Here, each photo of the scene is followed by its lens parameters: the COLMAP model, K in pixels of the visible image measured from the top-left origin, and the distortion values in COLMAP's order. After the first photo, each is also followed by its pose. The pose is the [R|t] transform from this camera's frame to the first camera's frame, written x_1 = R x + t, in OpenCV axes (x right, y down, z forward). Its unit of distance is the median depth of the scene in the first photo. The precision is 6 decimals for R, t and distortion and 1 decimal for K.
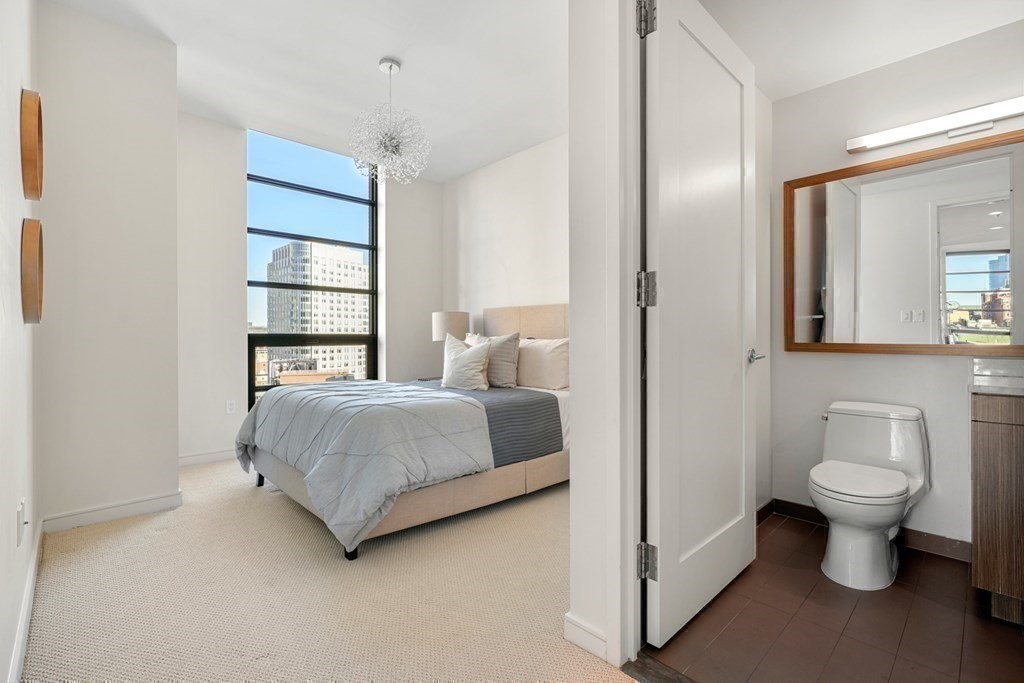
lens RADIAL K [[463.9, 0, 502.2], [0, 463.9, 338.8], [0, 0, 1]] dist [-0.002457, -0.001076]
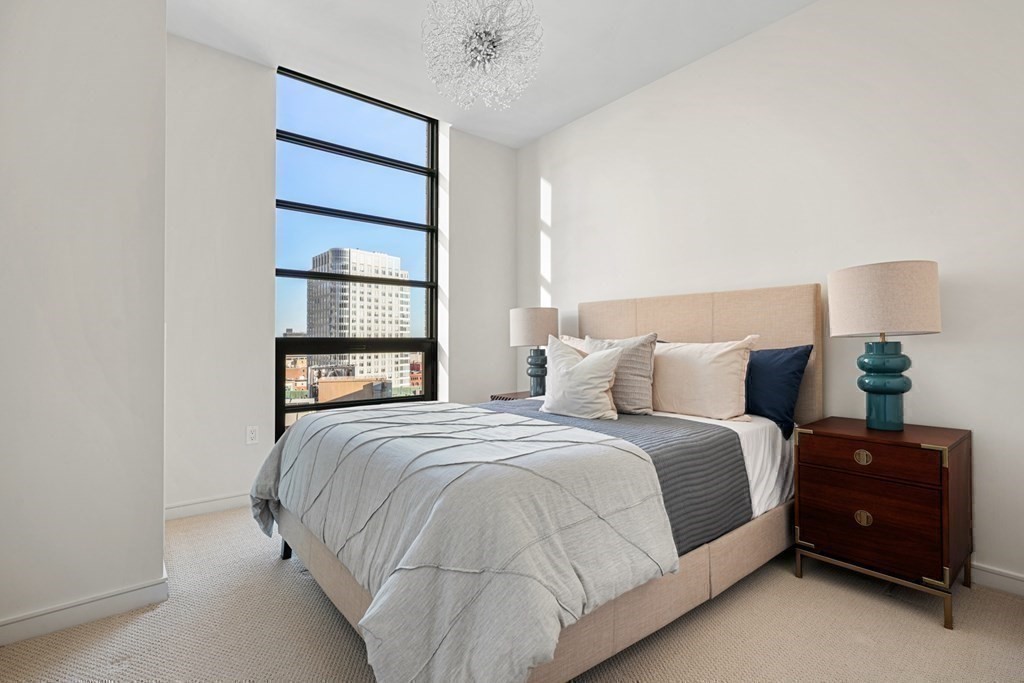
lens RADIAL K [[472.9, 0, 509.0], [0, 472.9, 336.5], [0, 0, 1]] dist [0.000852, 0.000165]
pose [[0.997898, -0.003897, -0.064689, -0.133364], [0.002854, 0.999865, -0.016207, 0.001915], [0.064743, 0.015989, 0.997774, 0.287869]]
